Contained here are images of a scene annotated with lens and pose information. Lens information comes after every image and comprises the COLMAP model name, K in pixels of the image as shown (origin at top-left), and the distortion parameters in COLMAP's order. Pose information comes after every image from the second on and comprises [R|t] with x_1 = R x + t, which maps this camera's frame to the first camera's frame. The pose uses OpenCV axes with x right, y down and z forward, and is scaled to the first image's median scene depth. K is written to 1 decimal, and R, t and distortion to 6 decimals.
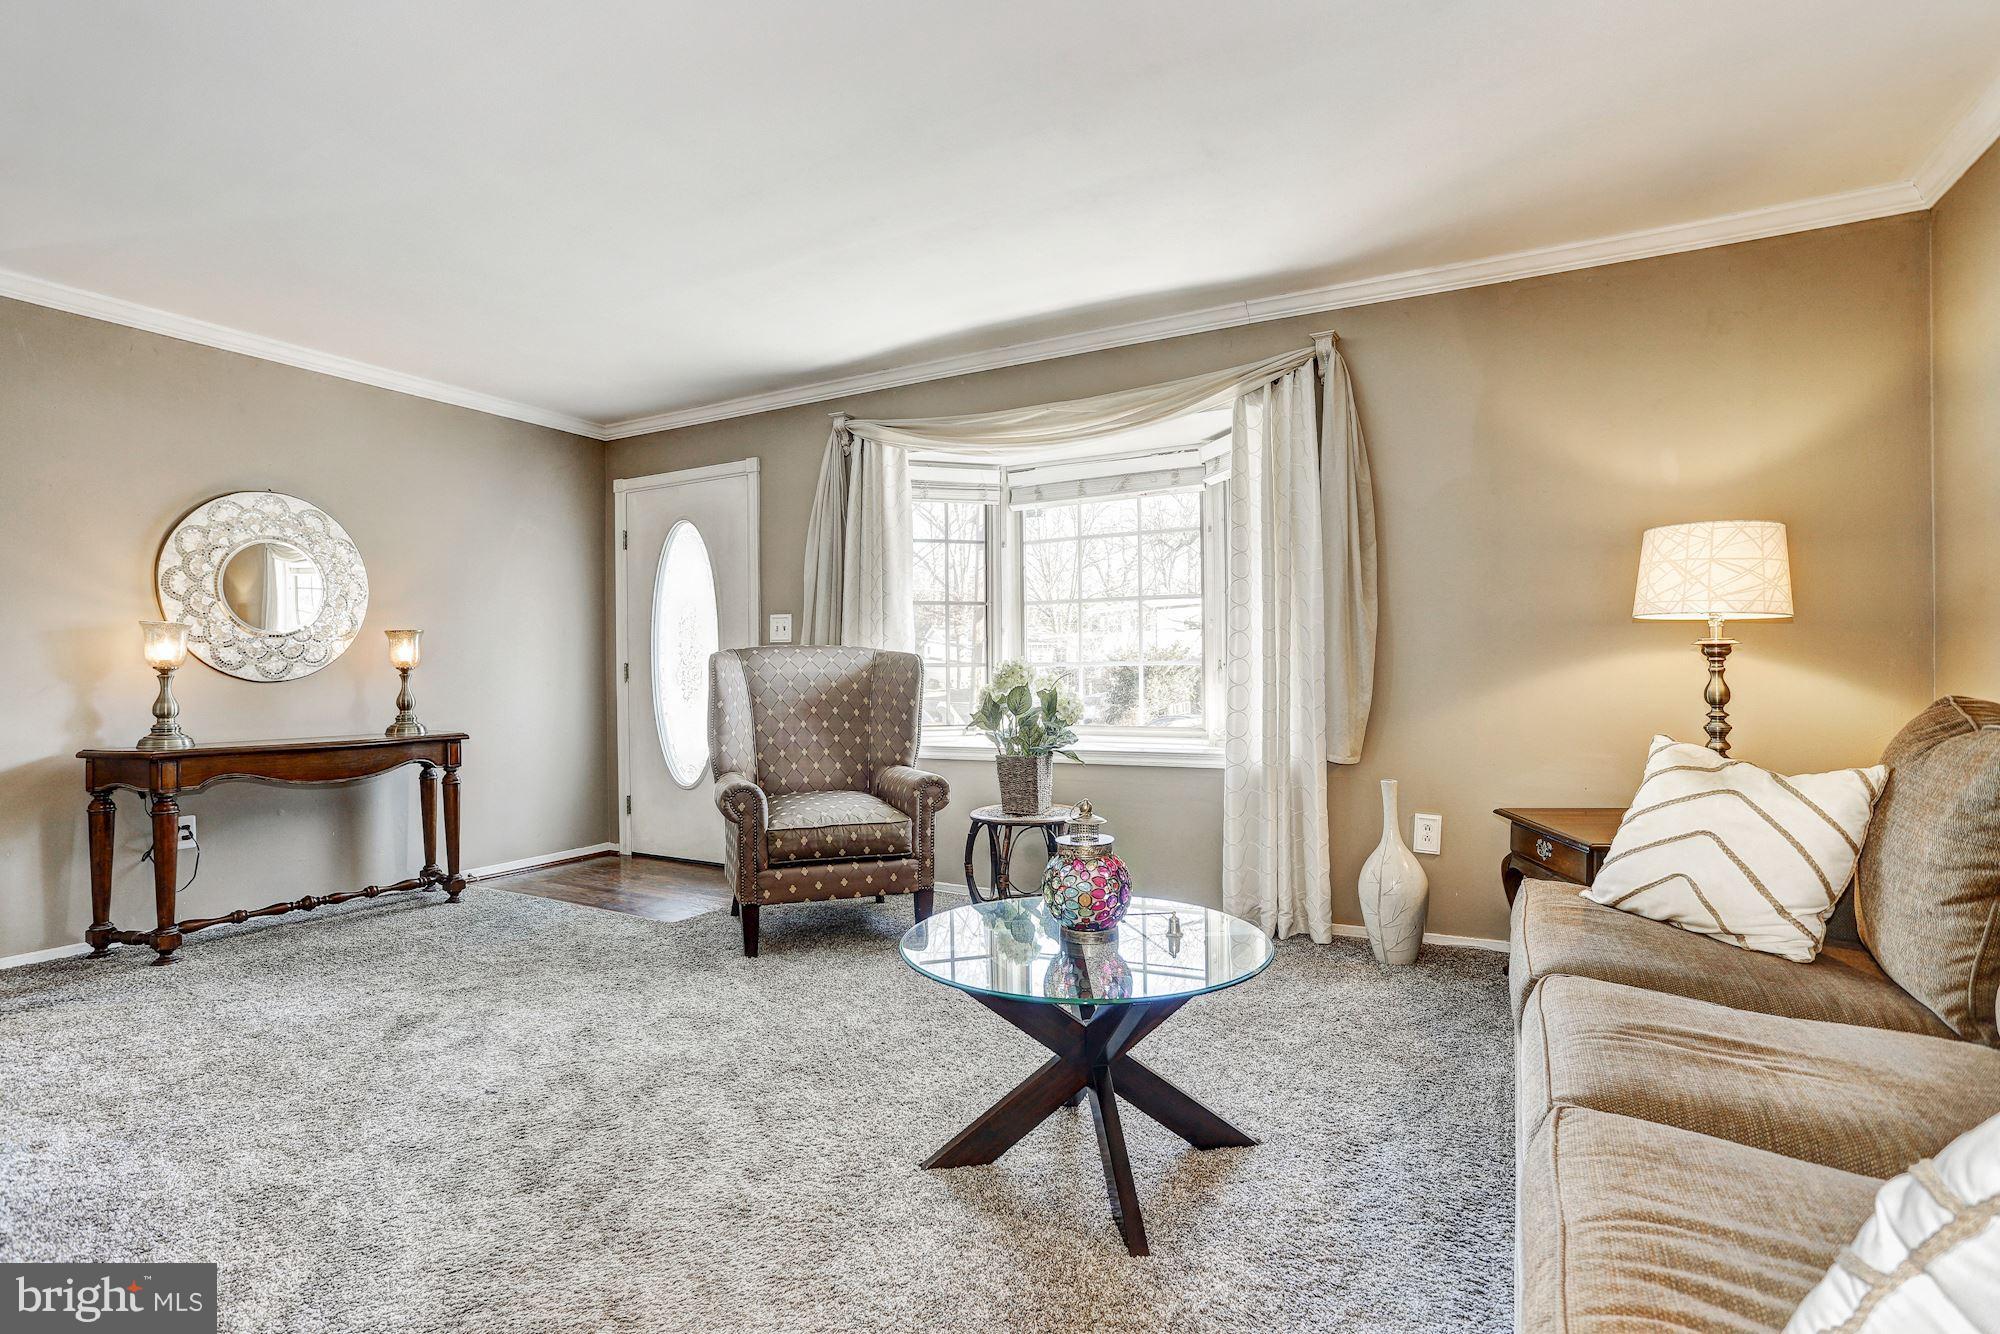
lens RADIAL K [[982.9, 0, 1000.0], [0, 982.9, 667.0], [0, 0, 1]] dist [-0.049197, 0.035748]
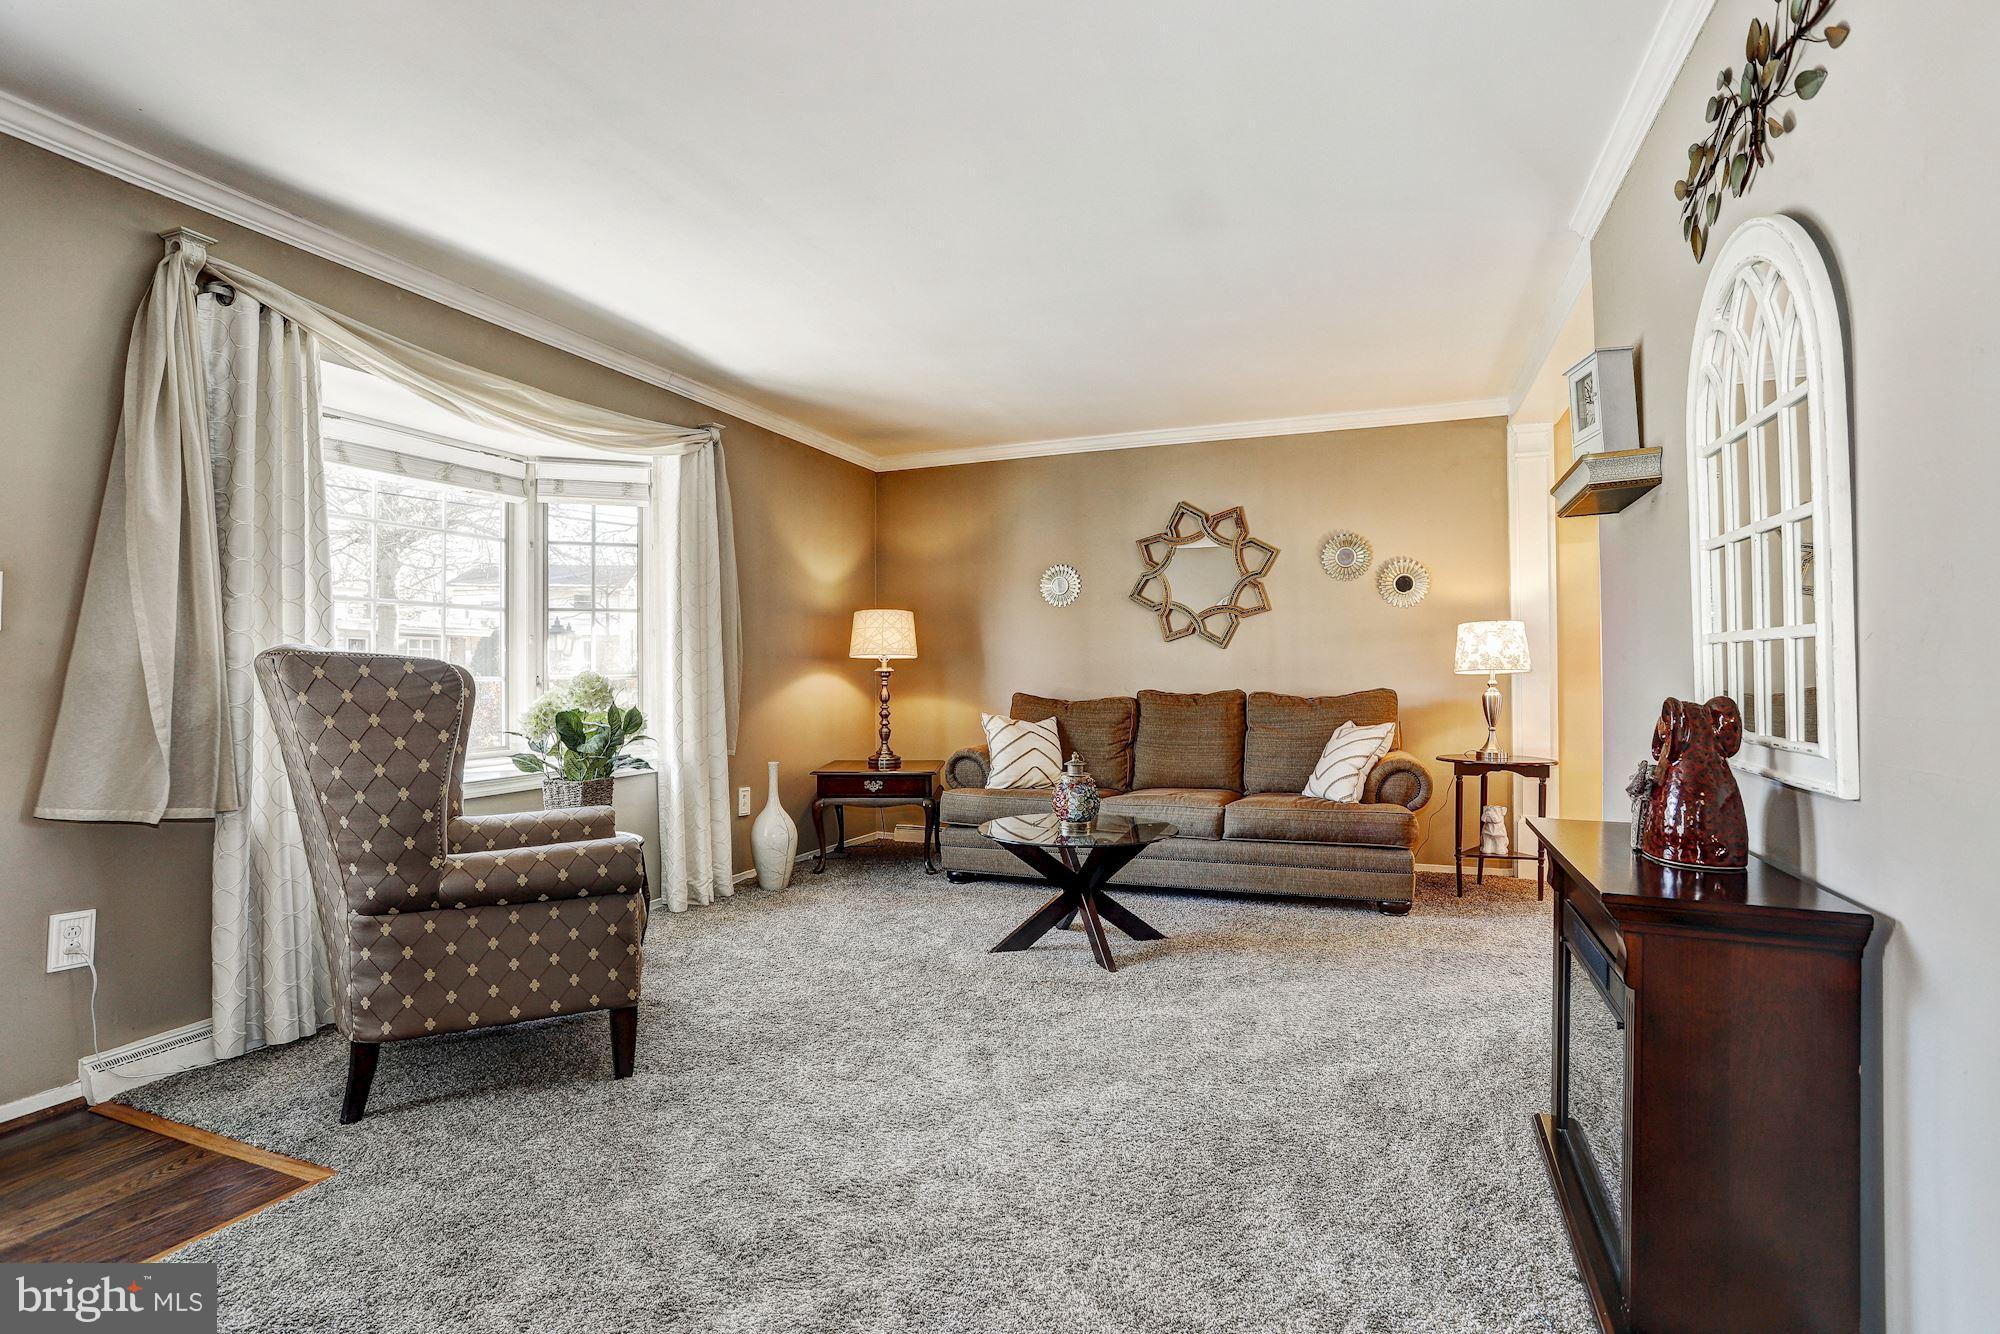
lens RADIAL K [[982.9, 0, 1000.0], [0, 982.9, 667.0], [0, 0, 1]] dist [-0.049197, 0.035748]
pose [[-0.137790, 0.011236, 0.990398, -1.028945], [-0.000157, 0.999935, -0.011366, -0.007247], [-0.990461, -0.001721, -0.137779, 0.824325]]
